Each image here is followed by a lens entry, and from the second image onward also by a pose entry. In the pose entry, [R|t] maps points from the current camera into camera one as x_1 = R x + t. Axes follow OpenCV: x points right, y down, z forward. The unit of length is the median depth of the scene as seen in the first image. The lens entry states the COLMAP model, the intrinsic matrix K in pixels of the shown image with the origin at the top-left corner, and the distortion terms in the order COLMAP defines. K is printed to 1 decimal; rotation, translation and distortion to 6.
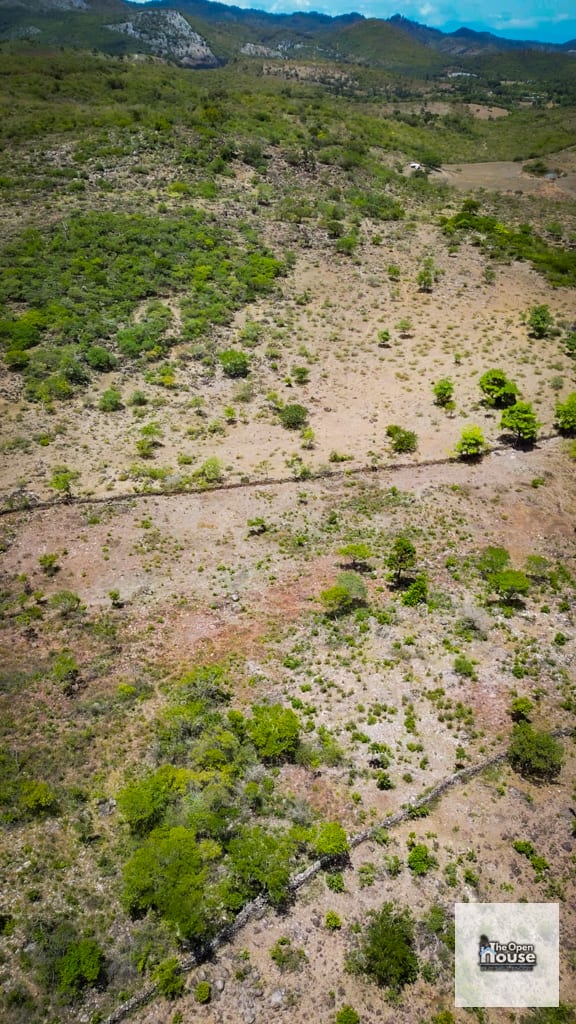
lens RADIAL K [[755.9, 0, 287.6], [0, 755.9, 497.2], [0, 0, 1]] dist [0.114483, -0.160254]
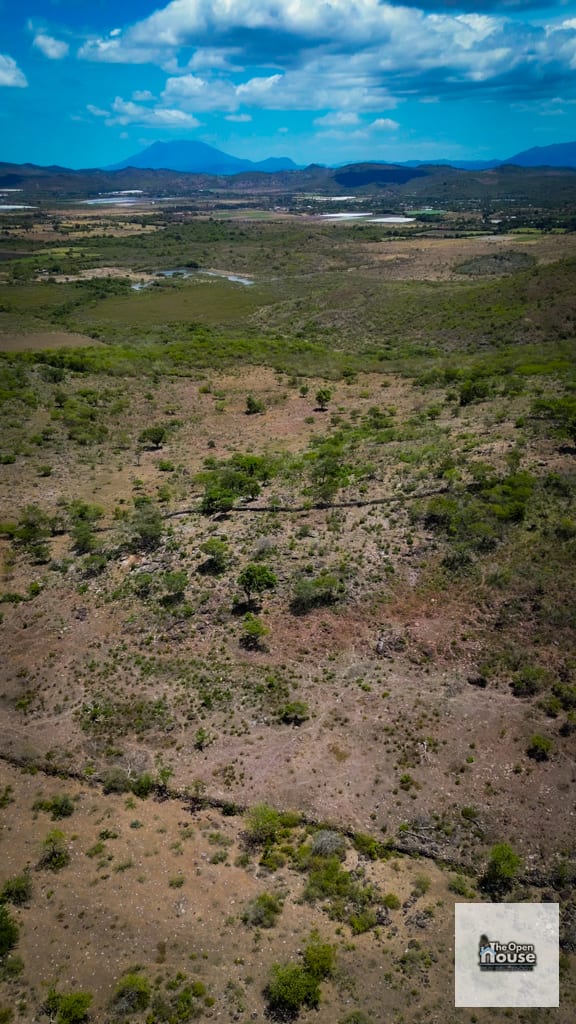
lens RADIAL K [[755.9, 0, 287.6], [0, 755.9, 497.2], [0, 0, 1]] dist [0.114483, -0.160254]
pose [[-0.803031, -0.246374, 0.542624, -0.517926], [0.305005, 0.612329, 0.729401, -0.869658], [-0.511969, 0.751235, -0.416574, 1.381470]]
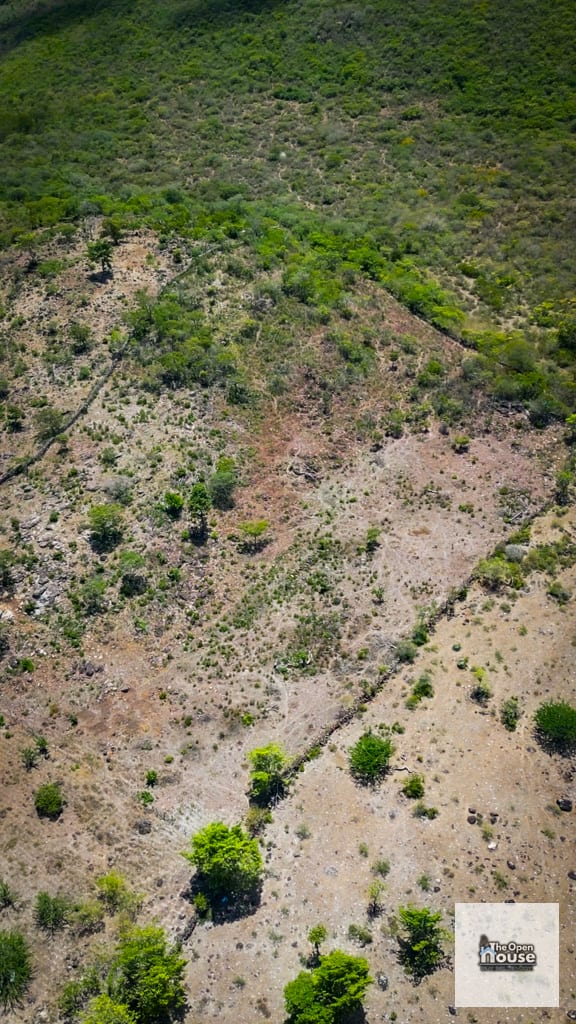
lens RADIAL K [[1119.1, 0, 291.8], [0, 1119.1, 509.7], [0, 0, 1]] dist [0.146893, -0.352519]
pose [[-0.809143, 0.312343, -0.497724, 0.859636], [-0.307343, 0.496973, 0.811516, -1.282371], [0.500827, 0.809605, -0.306126, 1.583057]]
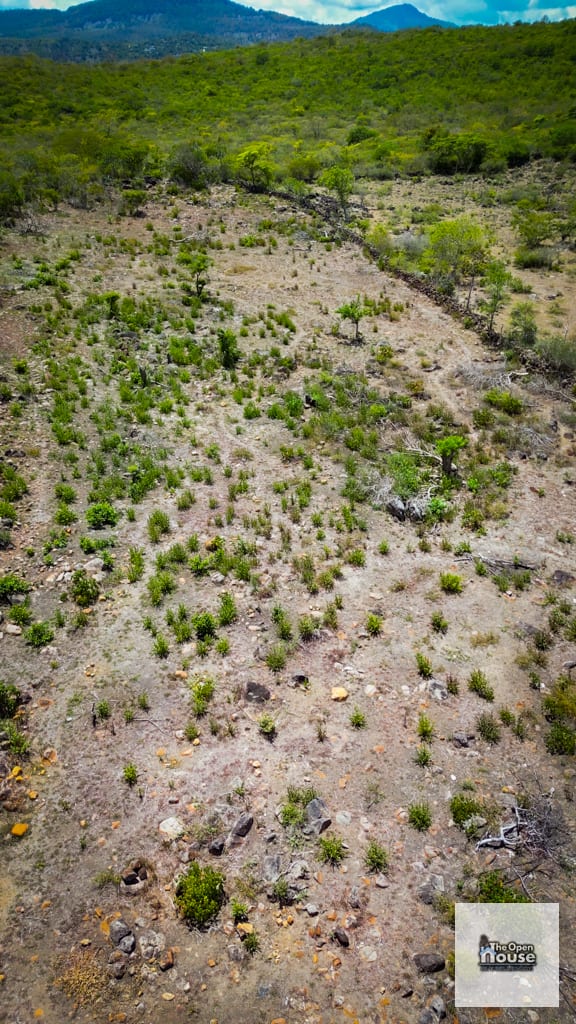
lens RADIAL K [[755.9, 0, 287.6], [0, 755.9, 497.2], [0, 0, 1]] dist [0.114483, -0.160254]
pose [[-0.091043, 0.449180, -0.888791, 0.451291], [-0.510400, 0.745314, 0.428952, -0.090778], [0.855104, 0.492692, 0.161405, 1.212109]]
